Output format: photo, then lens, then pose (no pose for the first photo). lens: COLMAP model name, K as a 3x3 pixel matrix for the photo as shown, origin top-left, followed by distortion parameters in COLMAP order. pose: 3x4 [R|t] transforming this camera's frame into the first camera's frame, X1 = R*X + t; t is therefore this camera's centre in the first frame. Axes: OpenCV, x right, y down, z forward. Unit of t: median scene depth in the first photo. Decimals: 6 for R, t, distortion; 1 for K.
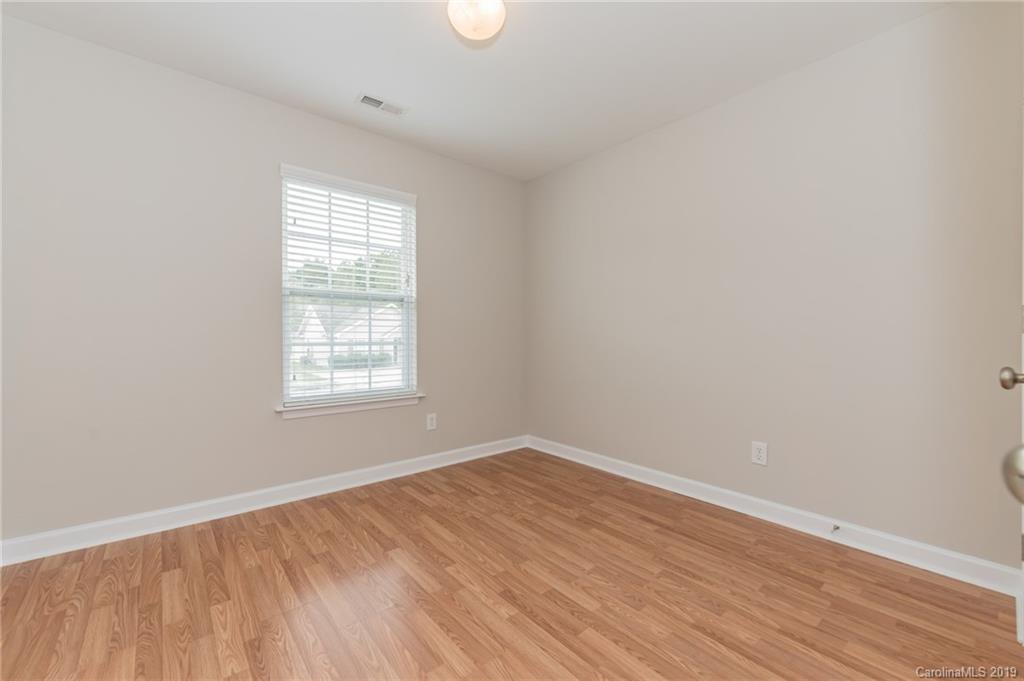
lens RADIAL K [[417.9, 0, 513.9], [0, 417.9, 337.4], [0, 0, 1]] dist [0.005957, -0.000675]
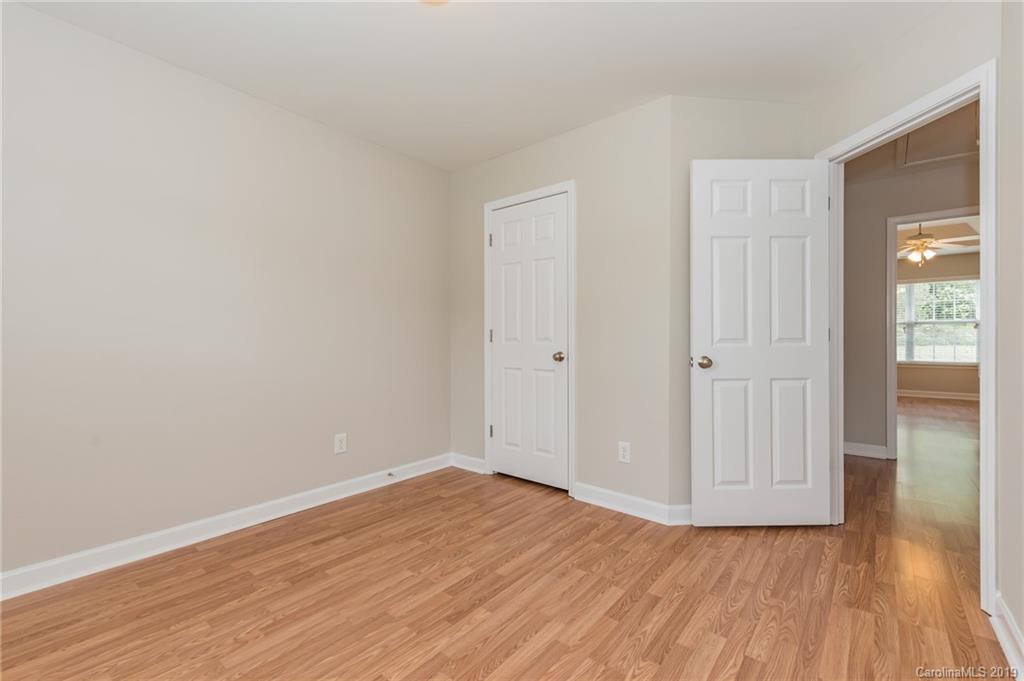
lens RADIAL K [[417.9, 0, 513.9], [0, 417.9, 337.4], [0, 0, 1]] dist [0.005957, -0.000675]
pose [[-0.156903, 0.004222, 0.987605, -0.901941], [0.005551, 0.999979, -0.003393, -0.039700], [-0.987598, 0.004950, -0.156924, 0.896027]]
